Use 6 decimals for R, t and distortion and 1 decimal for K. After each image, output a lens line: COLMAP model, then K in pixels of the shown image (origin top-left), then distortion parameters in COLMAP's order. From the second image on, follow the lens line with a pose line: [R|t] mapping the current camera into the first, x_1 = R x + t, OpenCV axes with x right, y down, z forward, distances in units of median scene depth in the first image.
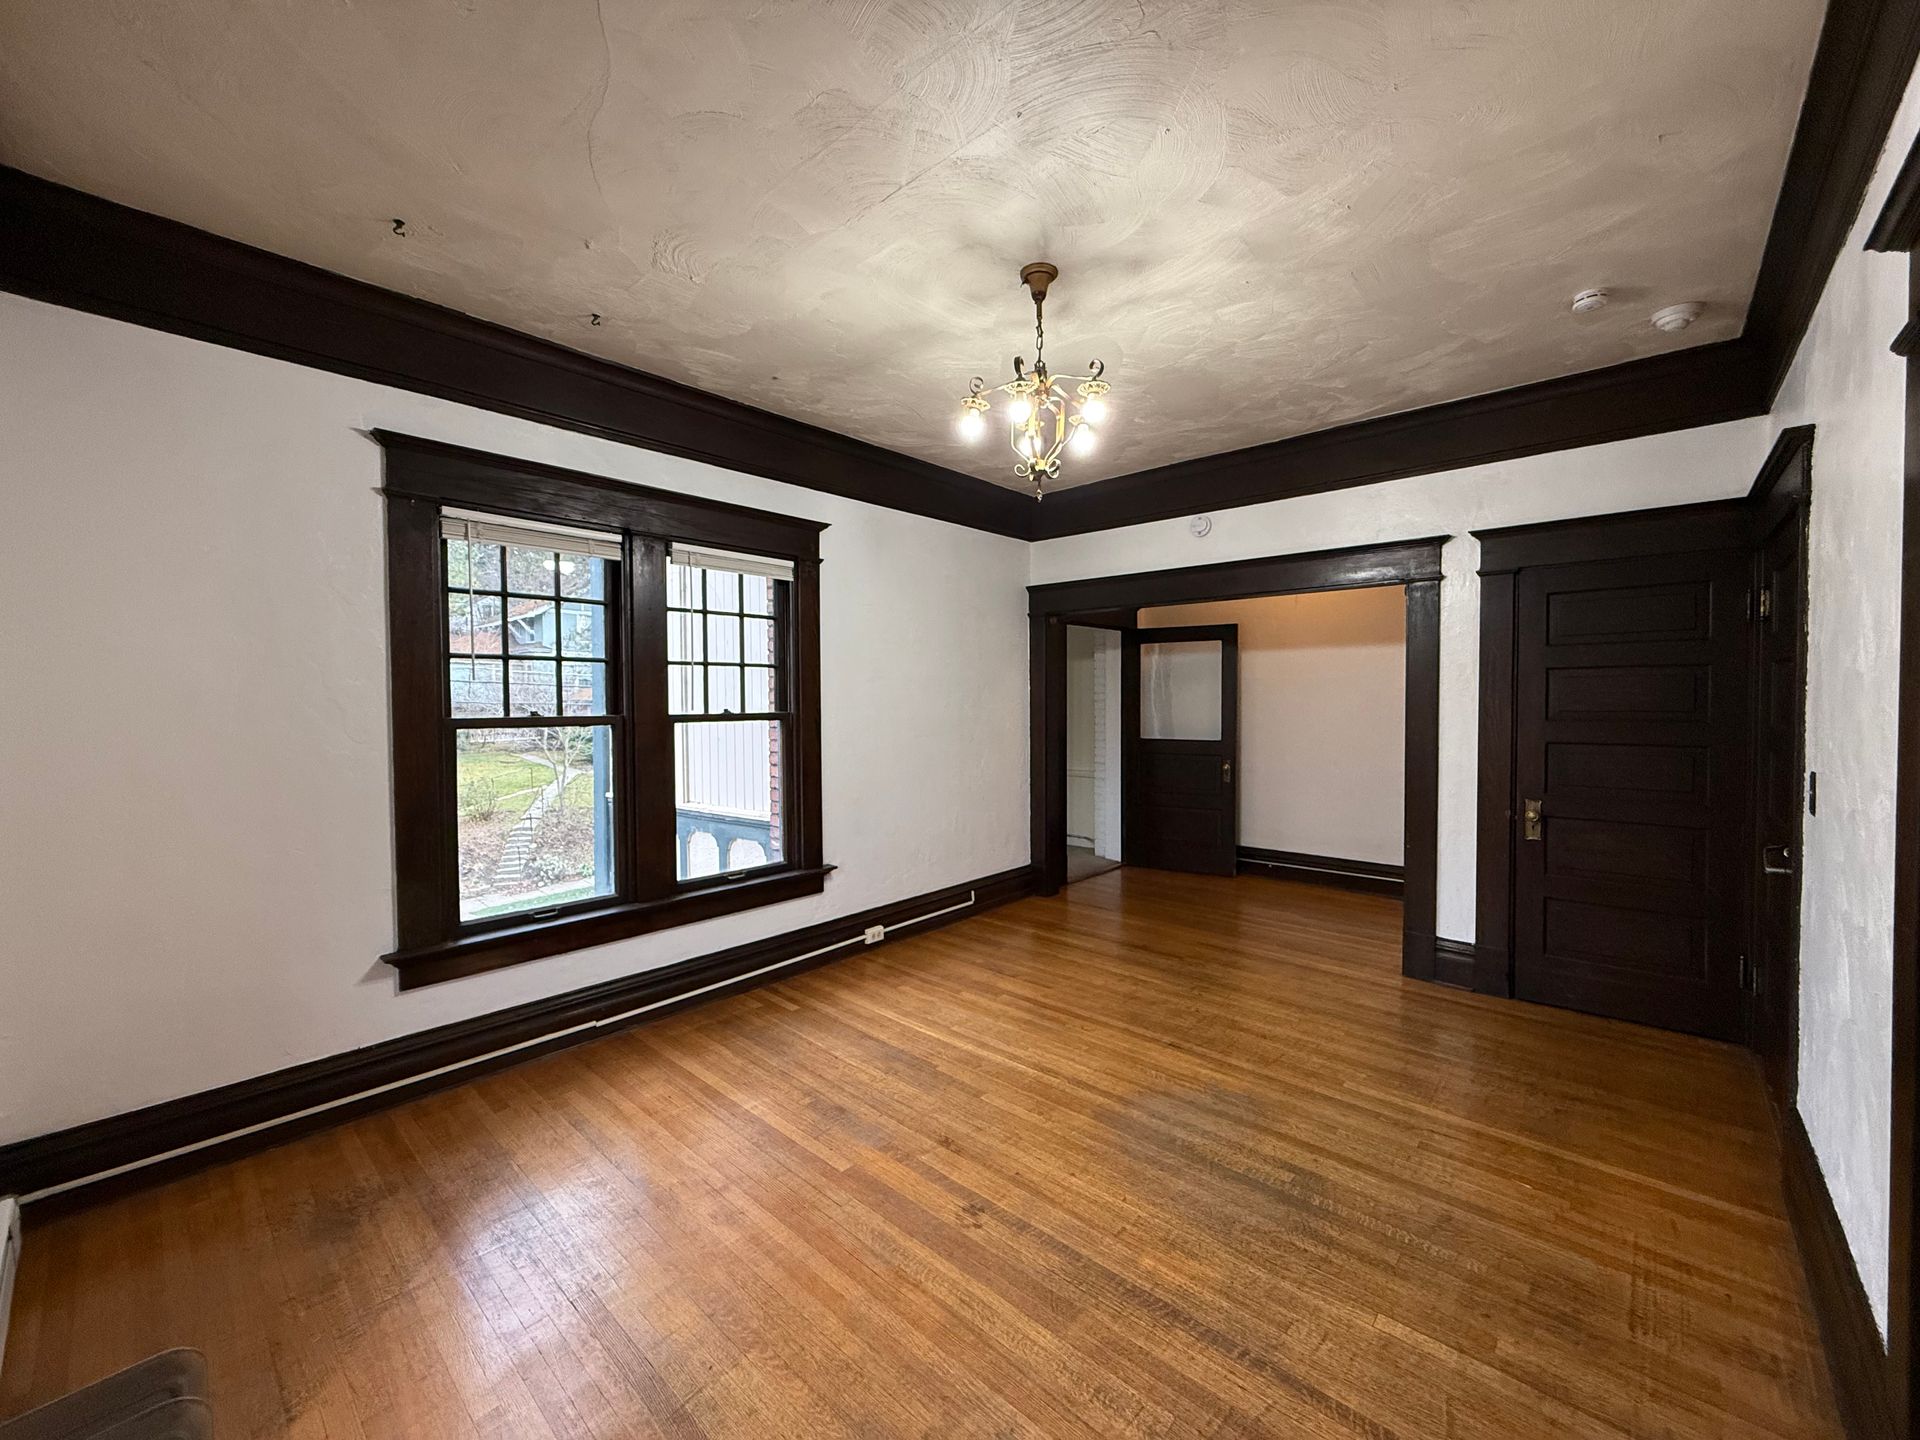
lens RADIAL K [[761.7, 0, 954.3], [0, 761.7, 719.4], [0, 0, 1]] dist [0.008676, -0.004299]
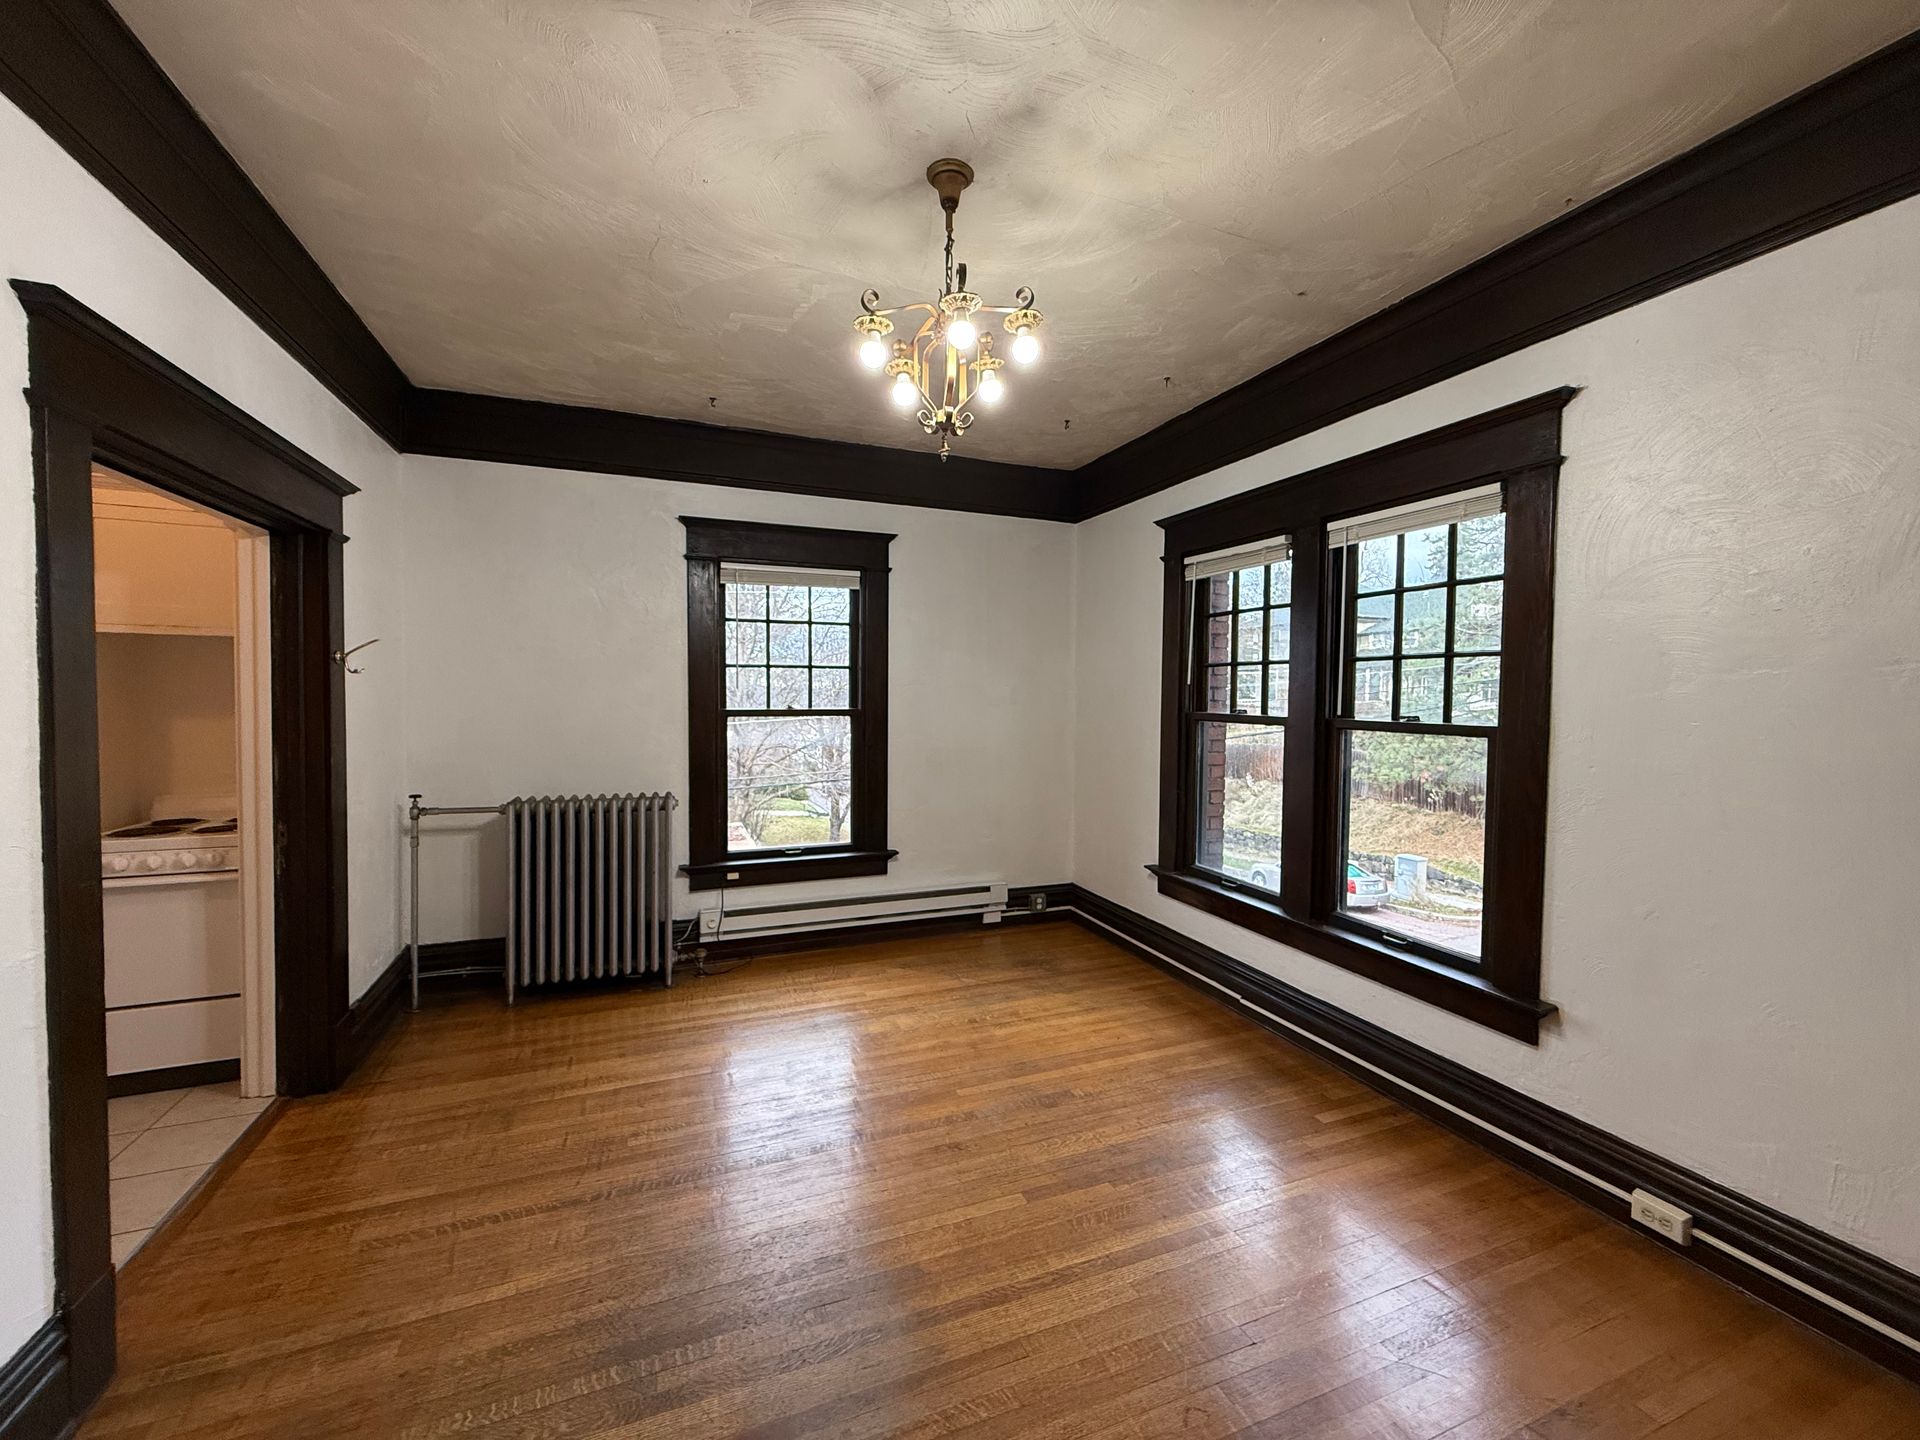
lens RADIAL K [[761.7, 0, 954.3], [0, 761.7, 719.4], [0, 0, 1]] dist [0.008676, -0.004299]
pose [[-0.439386, 0.033625, -0.897669, 0.775198], [-0.030477, 0.998166, 0.052307, -0.049409], [0.897781, 0.050341, -0.437555, 1.260084]]
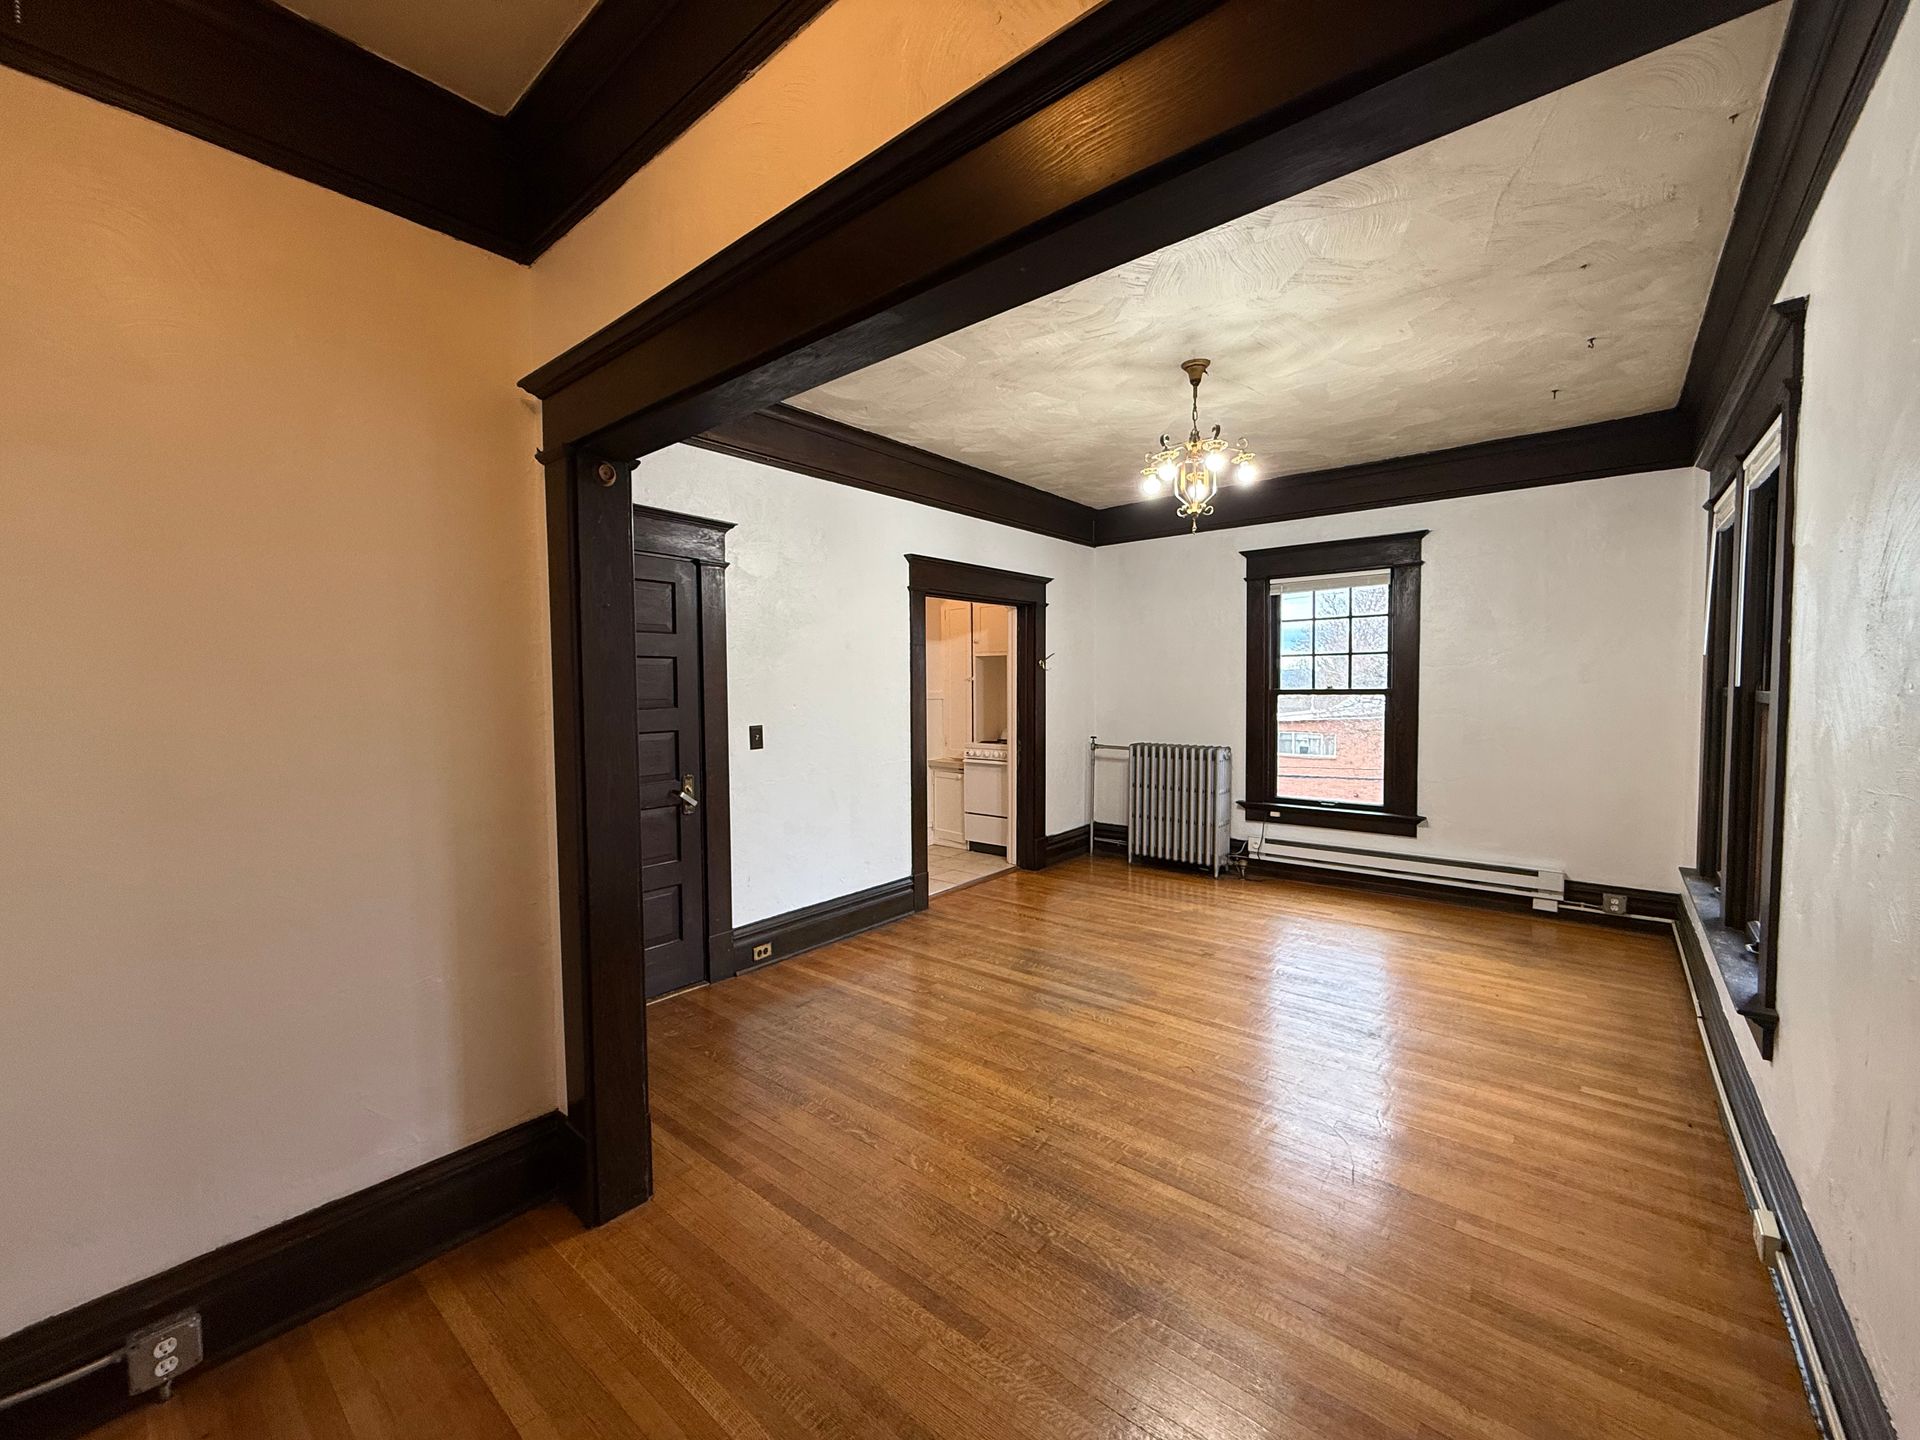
lens RADIAL K [[761.7, 0, 954.3], [0, 761.7, 719.4], [0, 0, 1]] dist [0.008676, -0.004299]
pose [[-0.998889, 0.017114, -0.043909, 0.554897], [0.013859, 0.997206, 0.073403, -0.056601], [0.045042, 0.072713, -0.996335, 2.161800]]
